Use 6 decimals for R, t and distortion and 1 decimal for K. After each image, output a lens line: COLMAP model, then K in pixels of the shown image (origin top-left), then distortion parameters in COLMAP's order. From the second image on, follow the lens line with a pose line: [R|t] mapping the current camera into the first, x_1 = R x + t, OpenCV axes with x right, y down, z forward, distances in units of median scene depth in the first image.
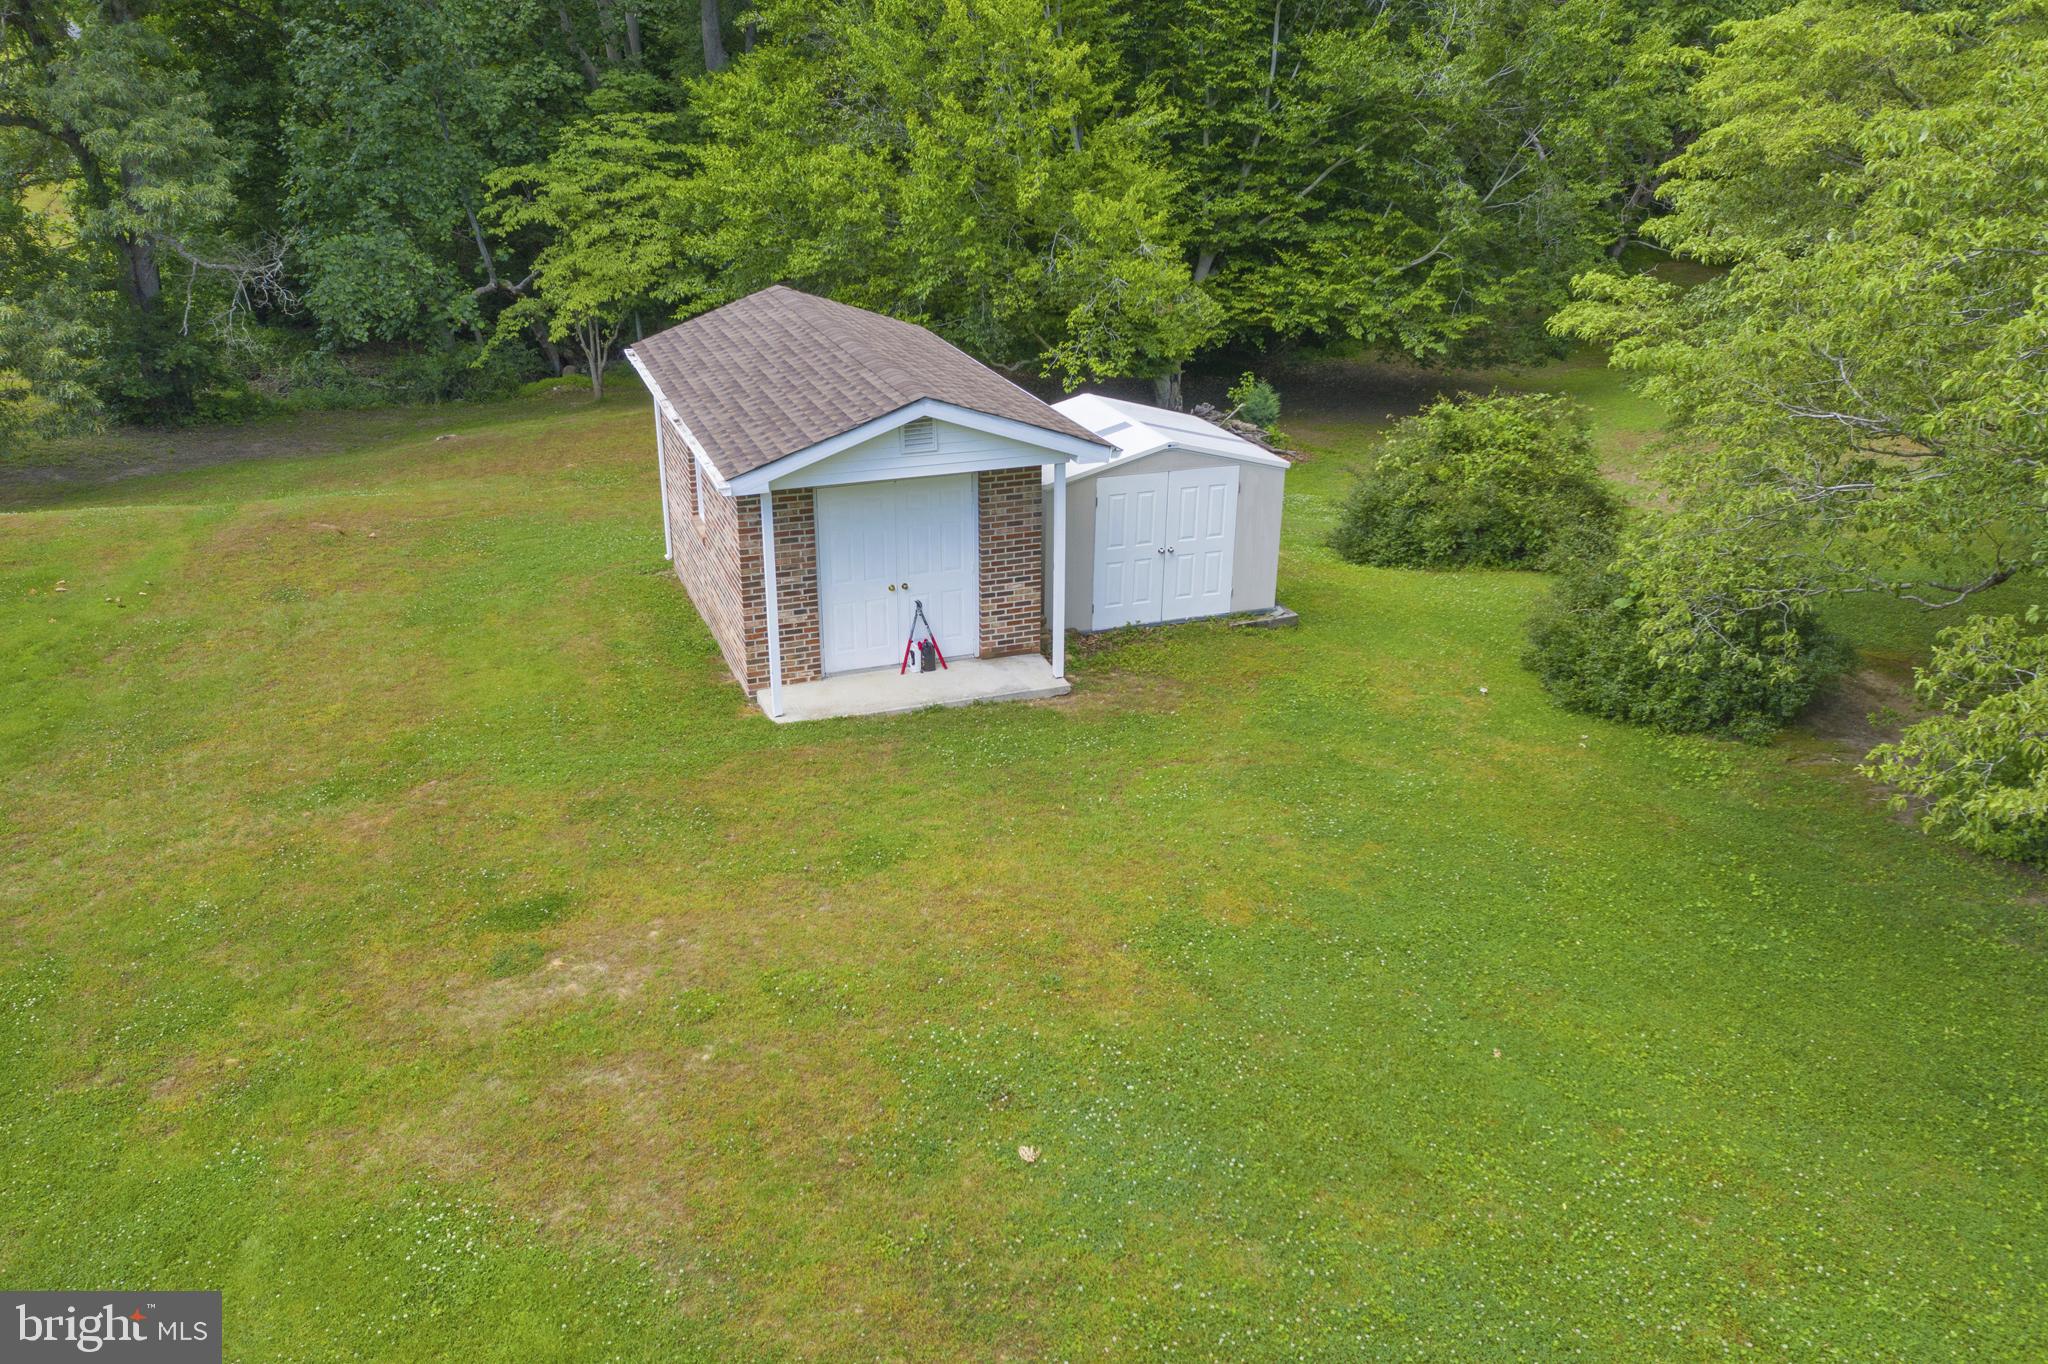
lens RADIAL K [[1635.5, 0, 1024.0], [0, 1635.5, 682.0], [0, 0, 1]] dist [-0.015979, 0.009261]
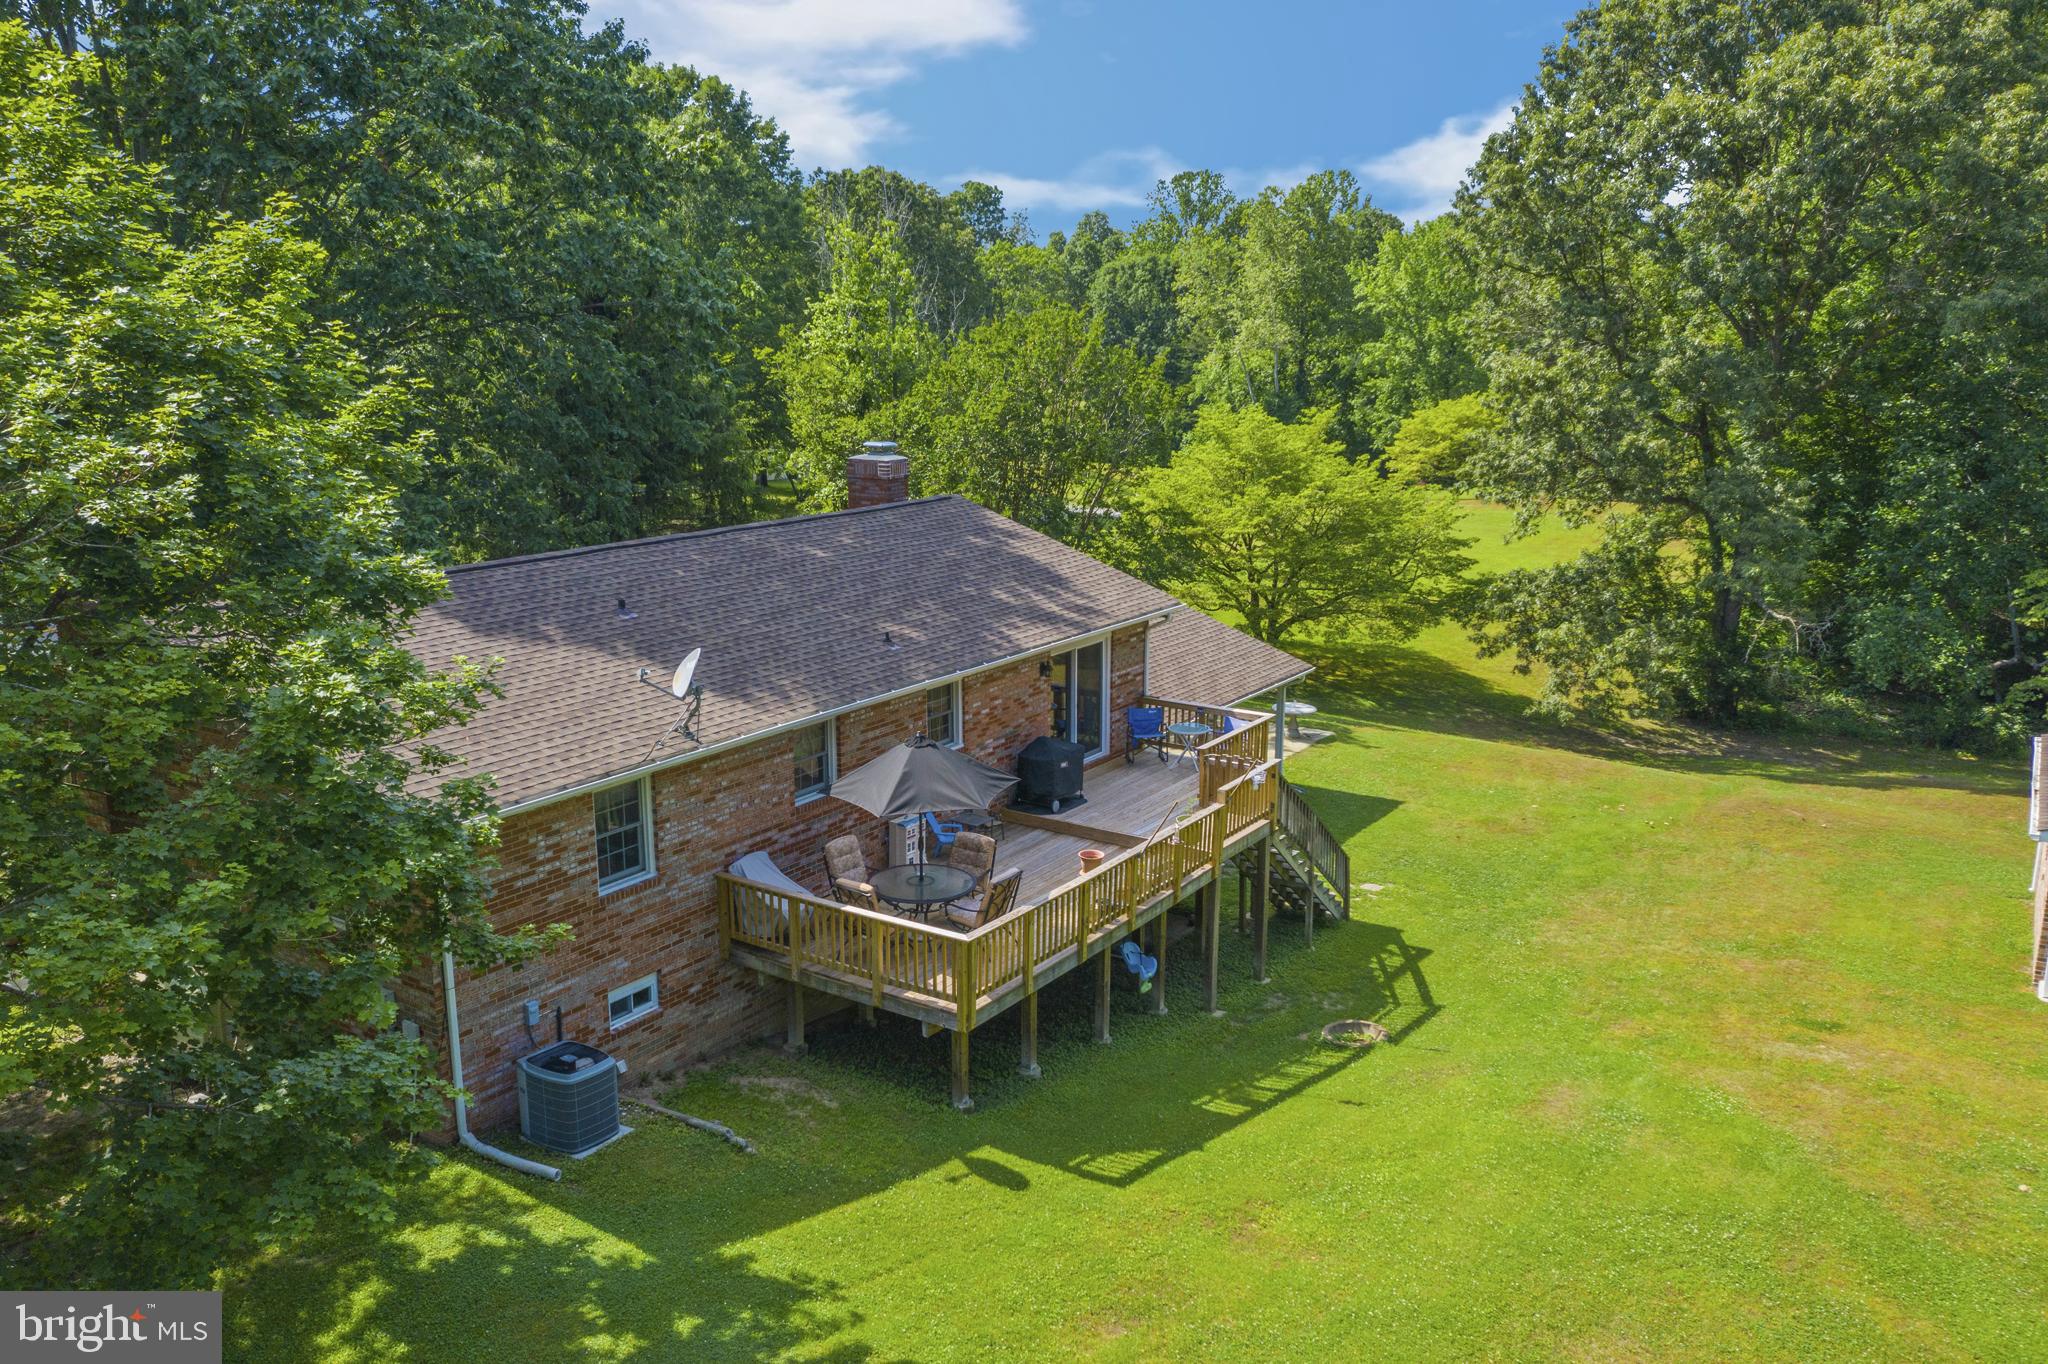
lens RADIAL K [[1635.5, 0, 1024.0], [0, 1635.5, 682.0], [0, 0, 1]] dist [-0.015979, 0.009261]
pose [[0.618927, 0.169766, -0.766882, 0.330075], [-0.309221, 0.950181, -0.039219, 0.086404], [0.722019, 0.261410, 0.640588, -0.624320]]
